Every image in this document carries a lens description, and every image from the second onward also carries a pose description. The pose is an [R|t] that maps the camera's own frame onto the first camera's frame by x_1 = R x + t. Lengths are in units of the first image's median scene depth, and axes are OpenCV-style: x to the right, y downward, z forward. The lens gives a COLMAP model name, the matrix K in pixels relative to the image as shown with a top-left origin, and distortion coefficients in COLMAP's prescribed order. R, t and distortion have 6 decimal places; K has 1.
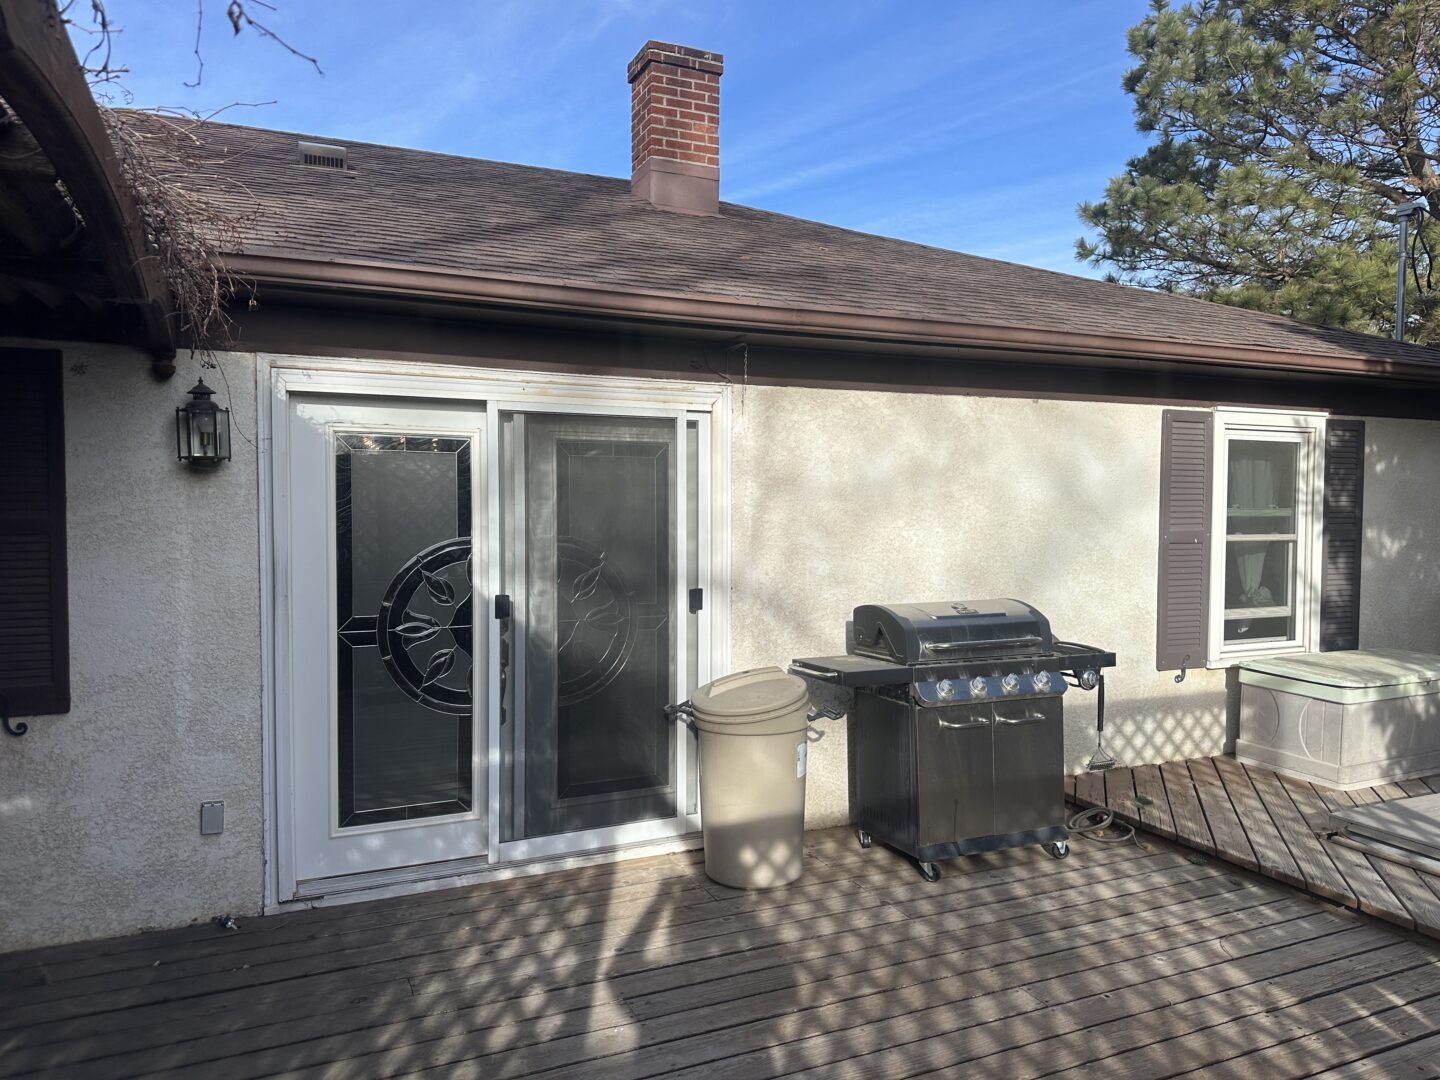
lens RADIAL K [[1008.1, 0, 718.2], [0, 1008.1, 536.6], [0, 0, 1]] dist [0.039652, -0.047992]
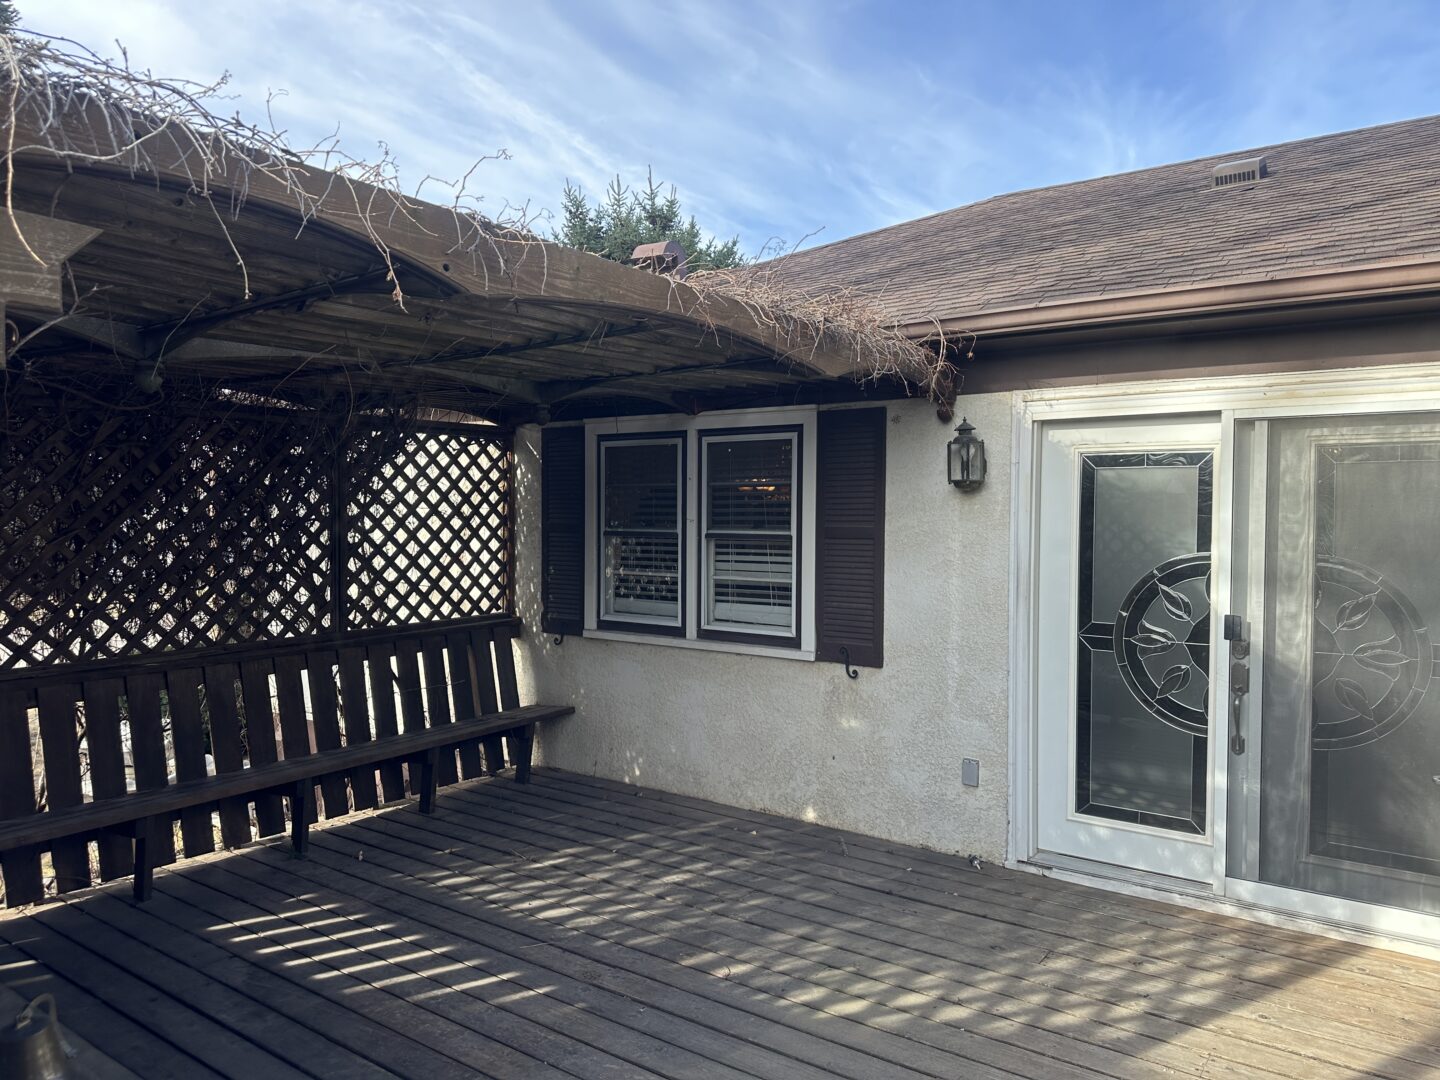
lens RADIAL K [[1008.1, 0, 719.2], [0, 1008.1, 532.6], [0, 0, 1]] dist [0.039652, -0.047992]
pose [[0.487222, 0.009022, -0.873231, 0.415361], [-0.040888, 0.999086, -0.012491, 0.014242], [0.872320, 0.041791, 0.487146, 0.122303]]
